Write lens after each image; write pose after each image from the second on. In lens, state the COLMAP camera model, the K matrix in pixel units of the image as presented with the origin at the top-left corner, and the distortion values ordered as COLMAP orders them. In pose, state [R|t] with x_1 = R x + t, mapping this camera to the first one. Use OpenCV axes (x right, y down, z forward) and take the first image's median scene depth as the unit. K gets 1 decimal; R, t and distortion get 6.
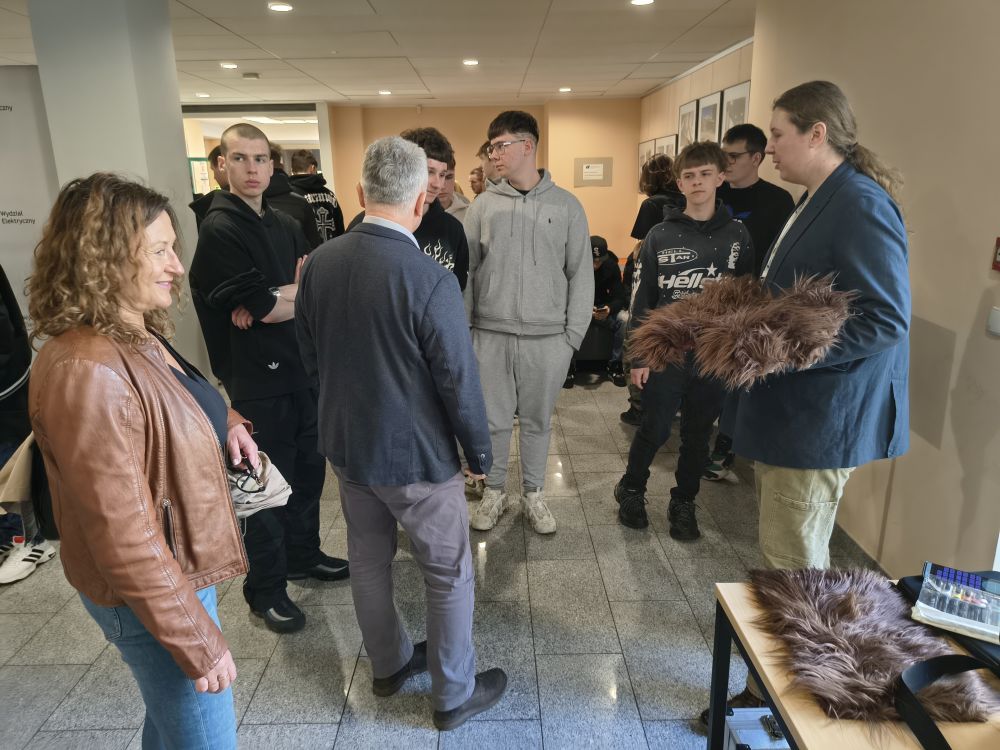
lens RADIAL K [[701.0, 0, 504.4], [0, 701.0, 357.9], [0, 0, 1]] dist [0.000672, -0.001944]
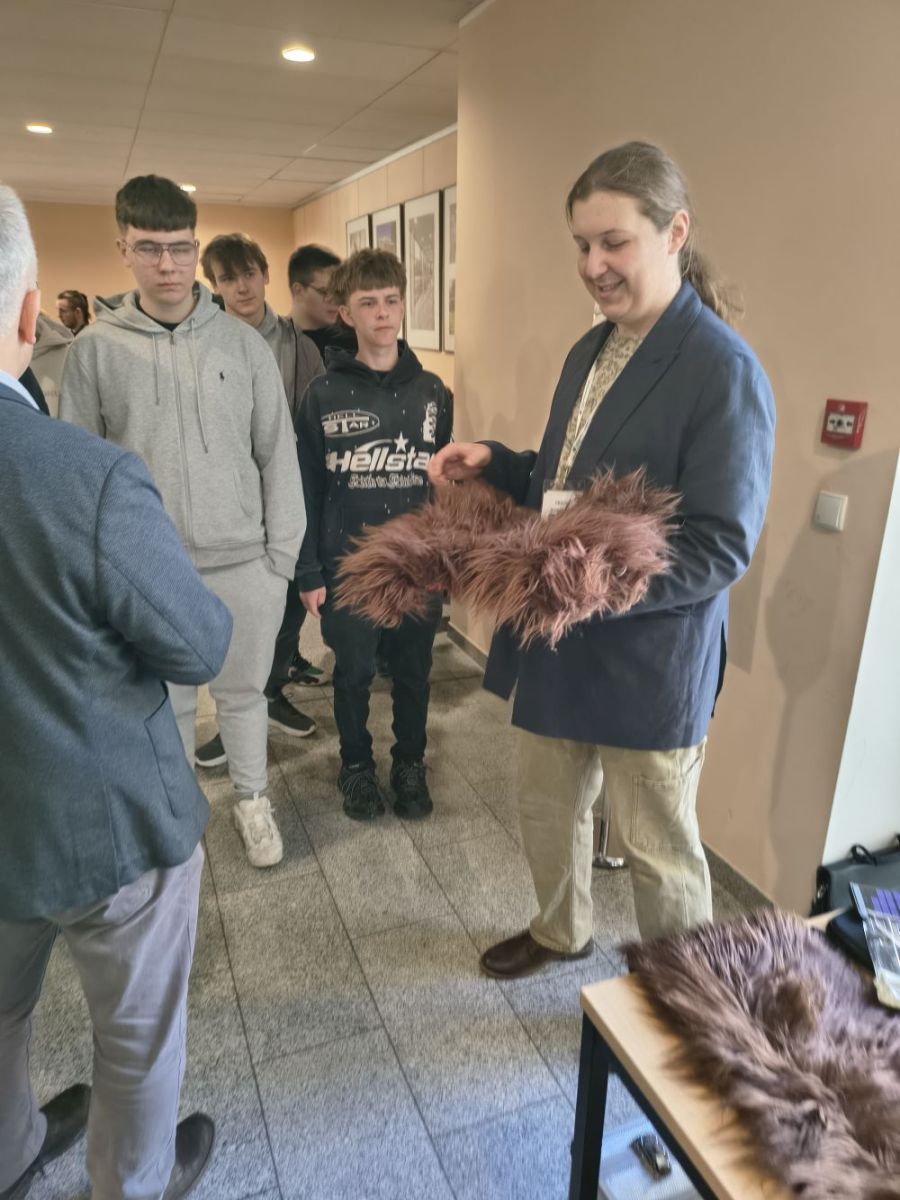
lens RADIAL K [[822.8, 0, 453.3], [0, 822.8, 617.3], [0, 0, 1]] dist [0.143577, -0.169395]
pose [[0.931821, -0.098603, 0.349268, -0.015272], [0.068382, 0.992849, 0.097855, -0.046936], [-0.356419, -0.067299, 0.931899, 0.232193]]
